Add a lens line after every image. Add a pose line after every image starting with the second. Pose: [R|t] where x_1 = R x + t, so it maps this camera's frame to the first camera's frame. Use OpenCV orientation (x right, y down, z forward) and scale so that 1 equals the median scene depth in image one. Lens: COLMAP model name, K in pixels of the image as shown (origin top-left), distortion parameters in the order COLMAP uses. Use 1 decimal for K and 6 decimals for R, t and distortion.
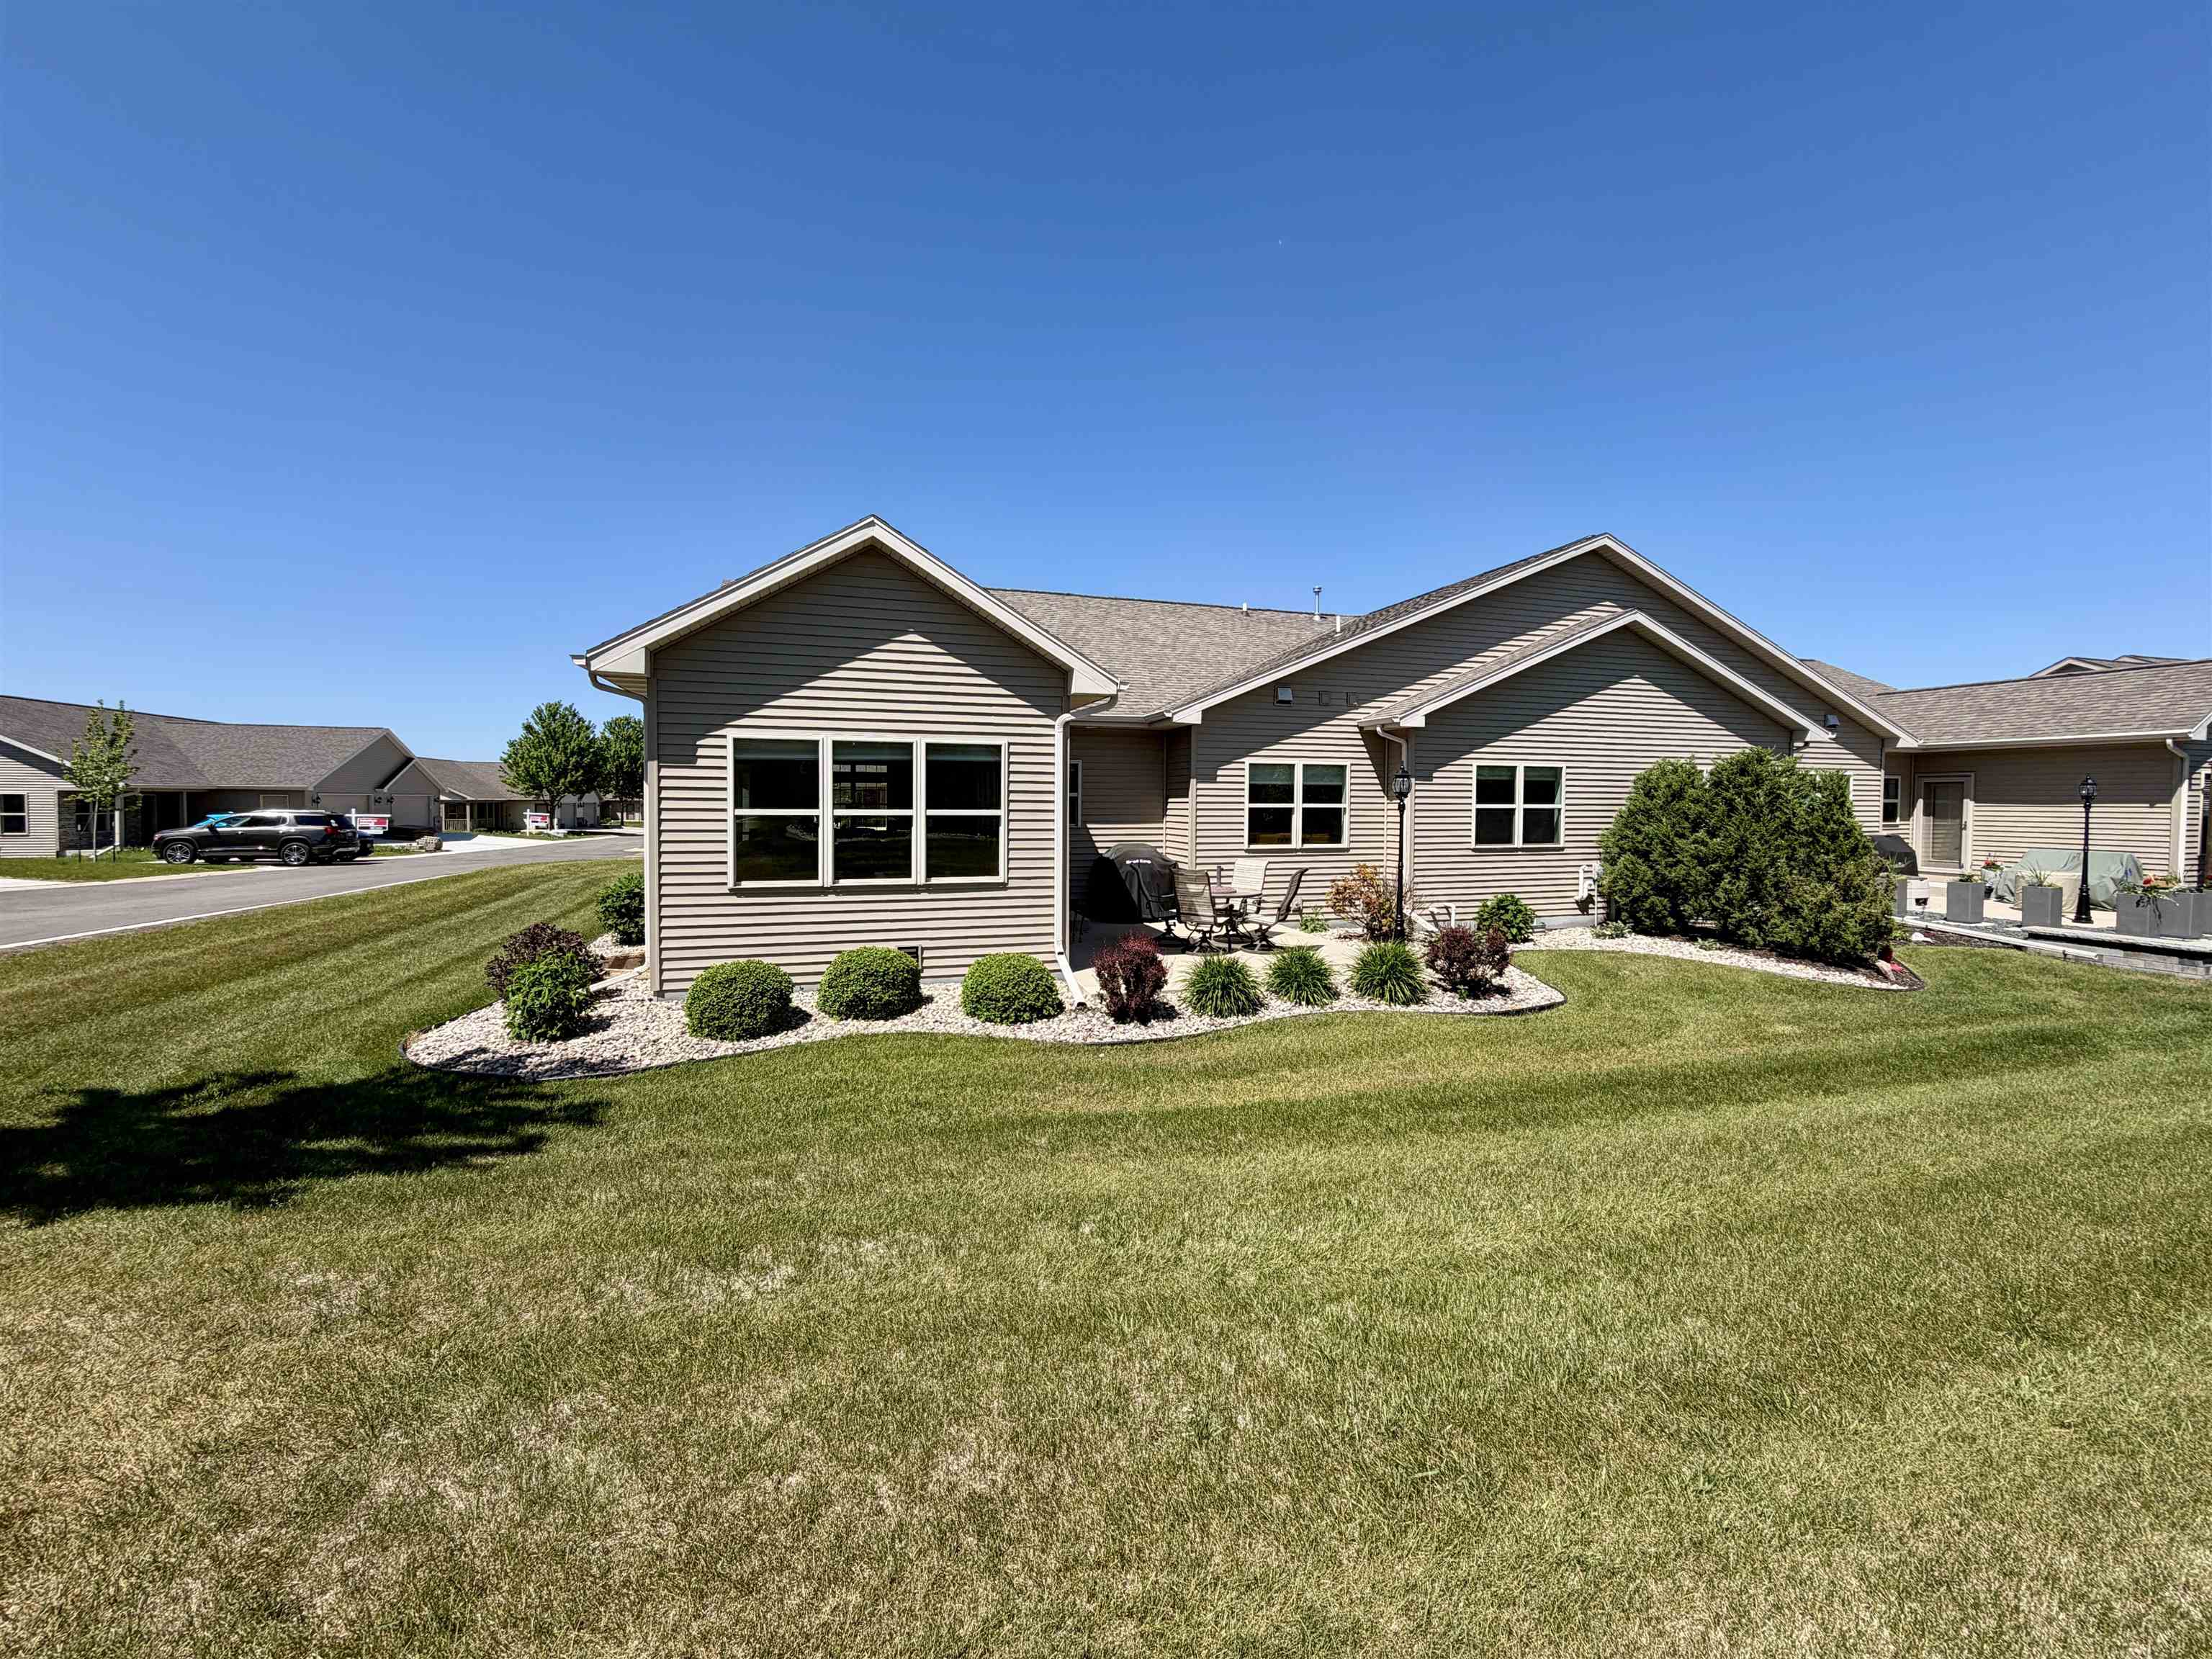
lens RADIAL K [[881.4, 0, 1104.6], [0, 881.4, 821.4], [0, 0, 1]] dist [0.006351, -0.001011]
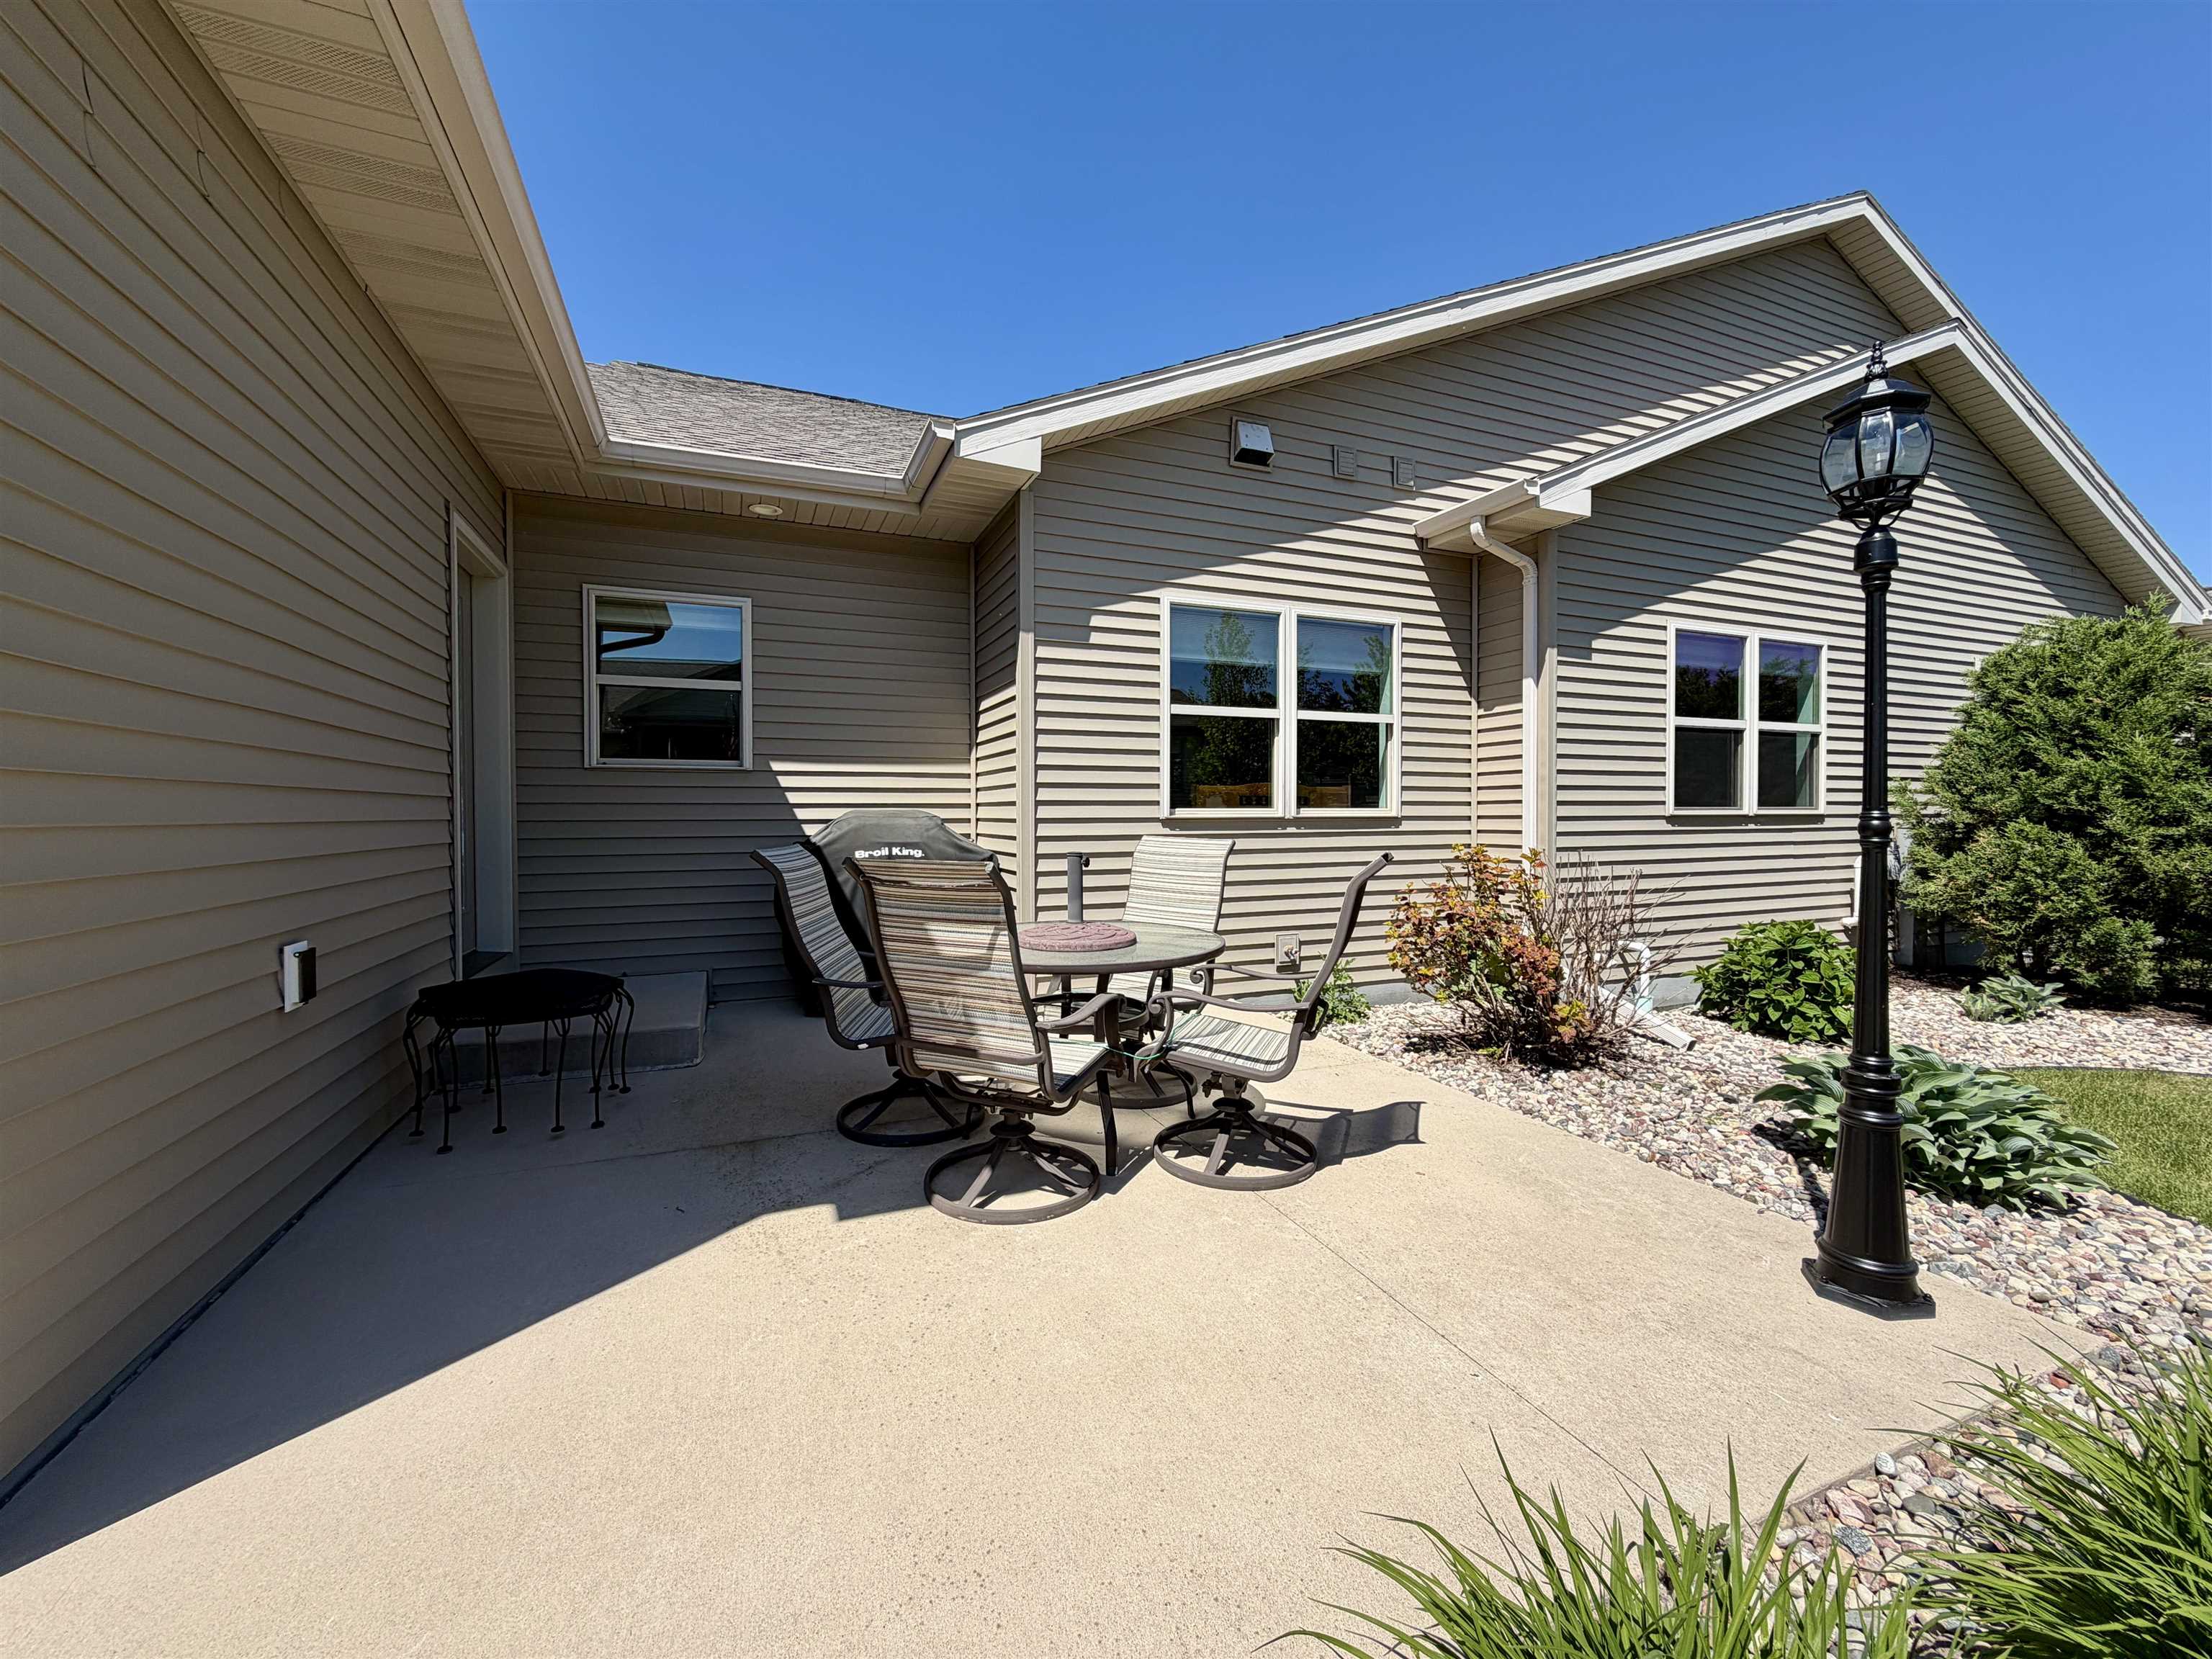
lens RADIAL K [[881.4, 0, 1102.7], [0, 881.4, 825.9], [0, 0, 1]] dist [0.006351, -0.001011]
pose [[0.995654, -0.009647, 0.092627, 0.097018], [0.010453, 0.999912, -0.008220, 0.038443], [-0.092539, 0.009153, 0.995667, 0.615979]]
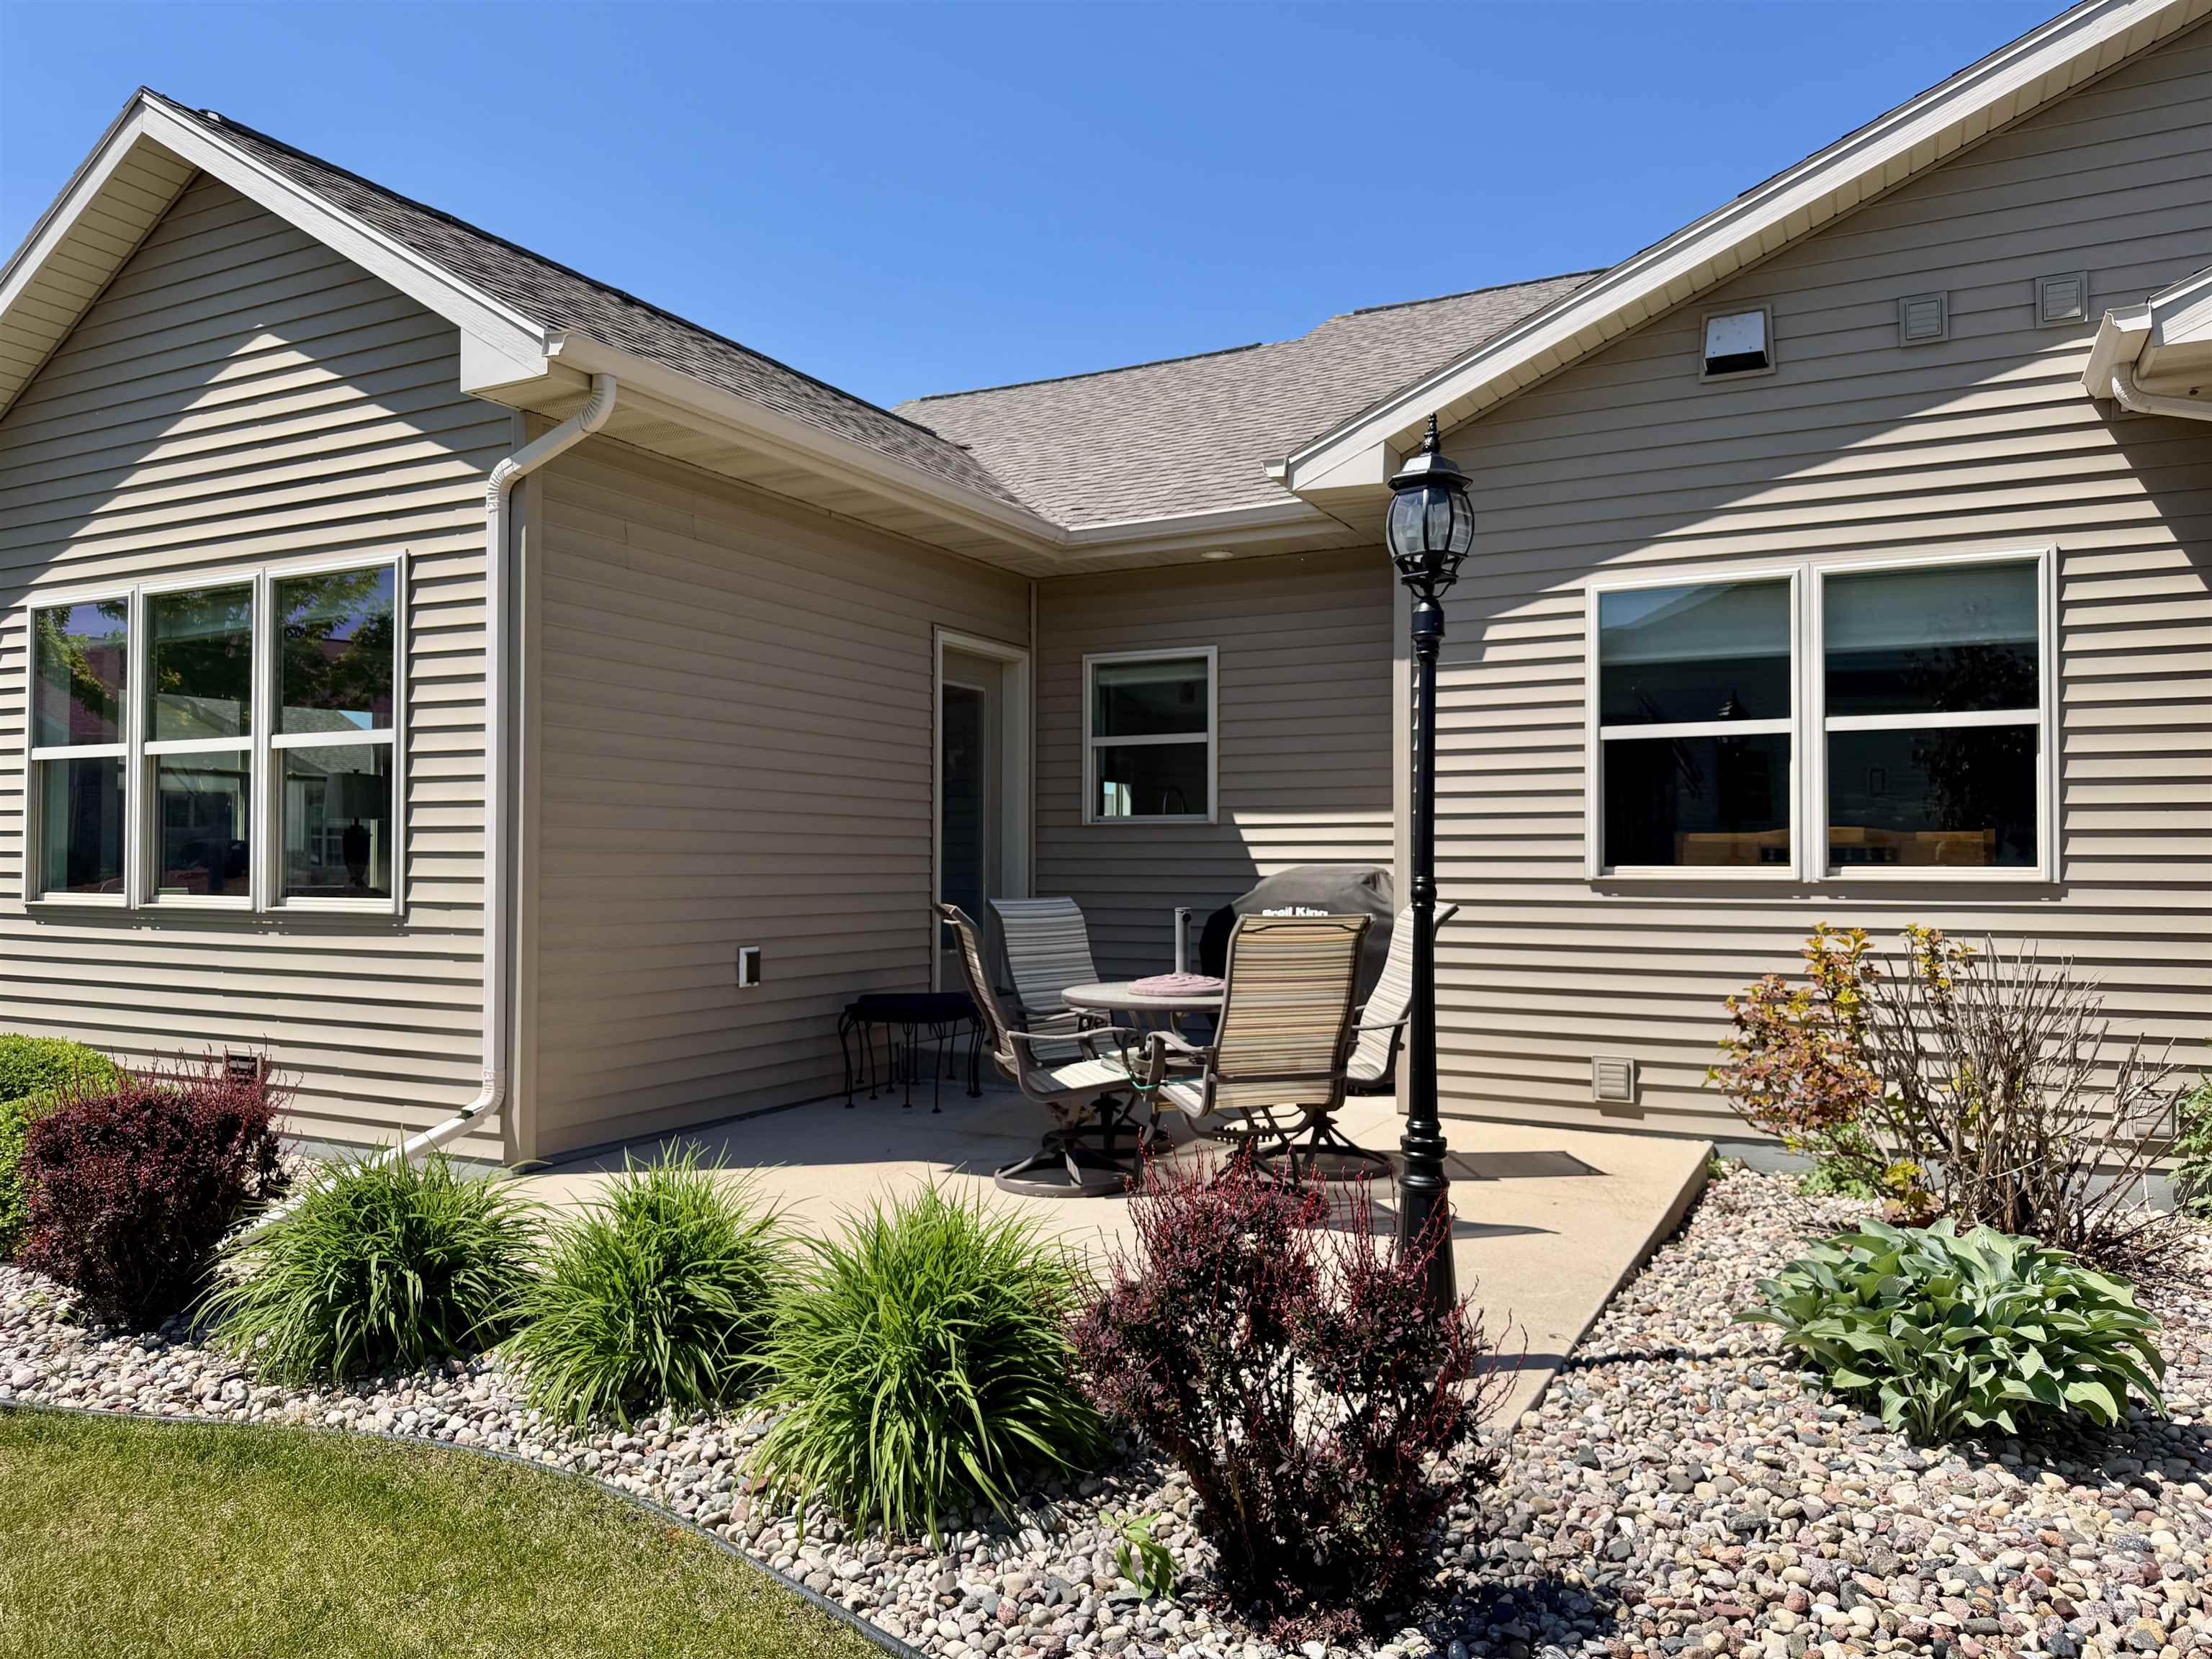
lens RADIAL K [[1563.8, 0, 1103.7], [0, 1563.8, 838.6], [0, 0, 1]] dist [0.026356, -0.020497]
pose [[0.709618, -0.016536, -0.704392, 0.425013], [-0.014543, 0.999168, -0.038108, 0.040972], [0.704436, 0.037286, 0.708787, 0.514019]]
